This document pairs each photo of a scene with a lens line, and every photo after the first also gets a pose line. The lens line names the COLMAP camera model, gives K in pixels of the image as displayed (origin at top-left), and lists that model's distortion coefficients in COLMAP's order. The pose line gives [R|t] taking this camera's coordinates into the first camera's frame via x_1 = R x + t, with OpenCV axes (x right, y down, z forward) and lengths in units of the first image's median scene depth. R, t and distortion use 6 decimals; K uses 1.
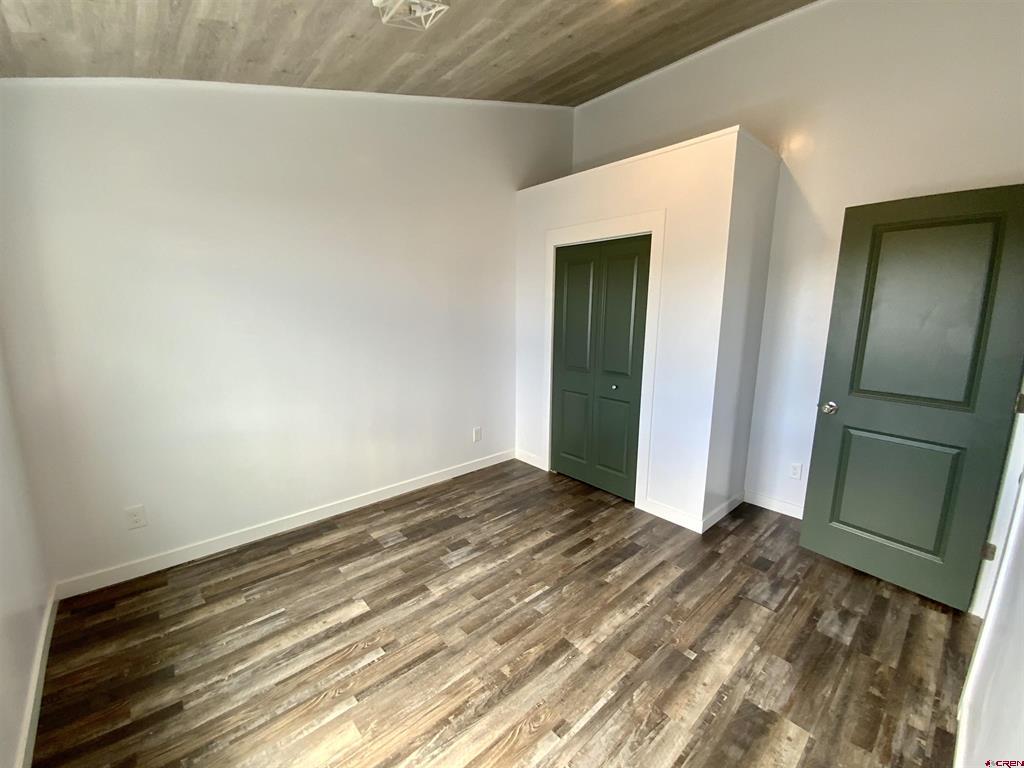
lens RADIAL K [[411.4, 0, 512.0], [0, 411.4, 384.0], [0, 0, 1]] dist [-0.017319, -0.000307]
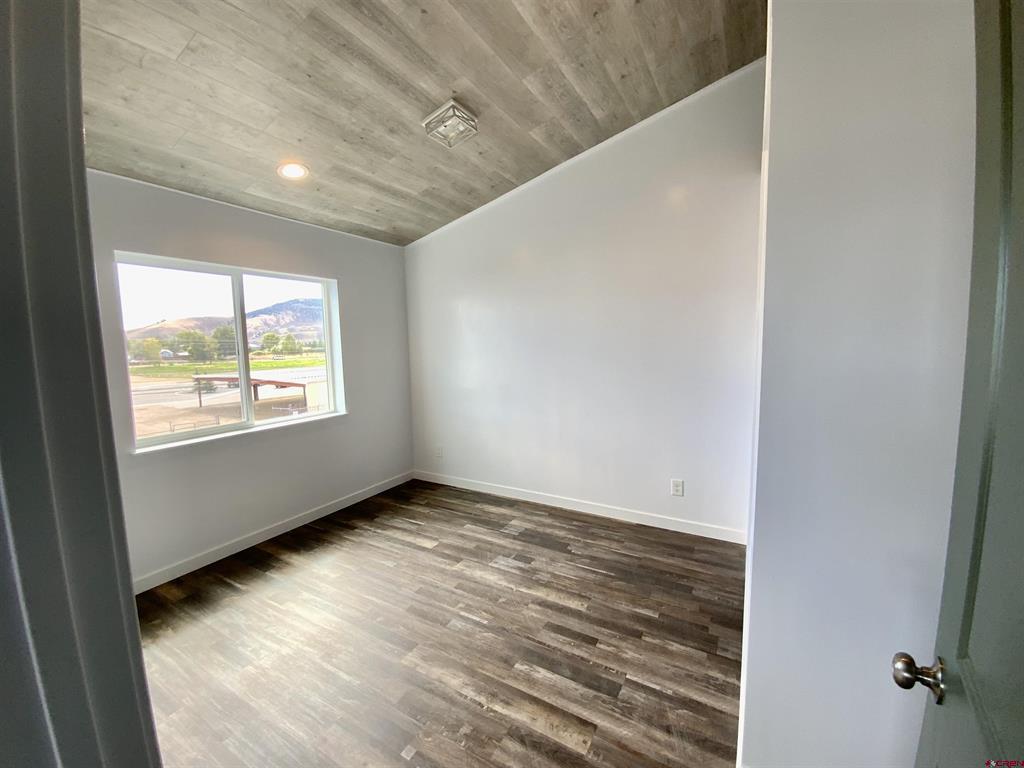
lens RADIAL K [[411.4, 0, 512.0], [0, 411.4, 384.0], [0, 0, 1]] dist [-0.017319, -0.000307]
pose [[0.348831, 0.105256, -0.931256, 0.831410], [-0.171907, 0.984000, 0.046824, -0.100615], [0.921284, 0.143756, 0.361344, 0.547565]]
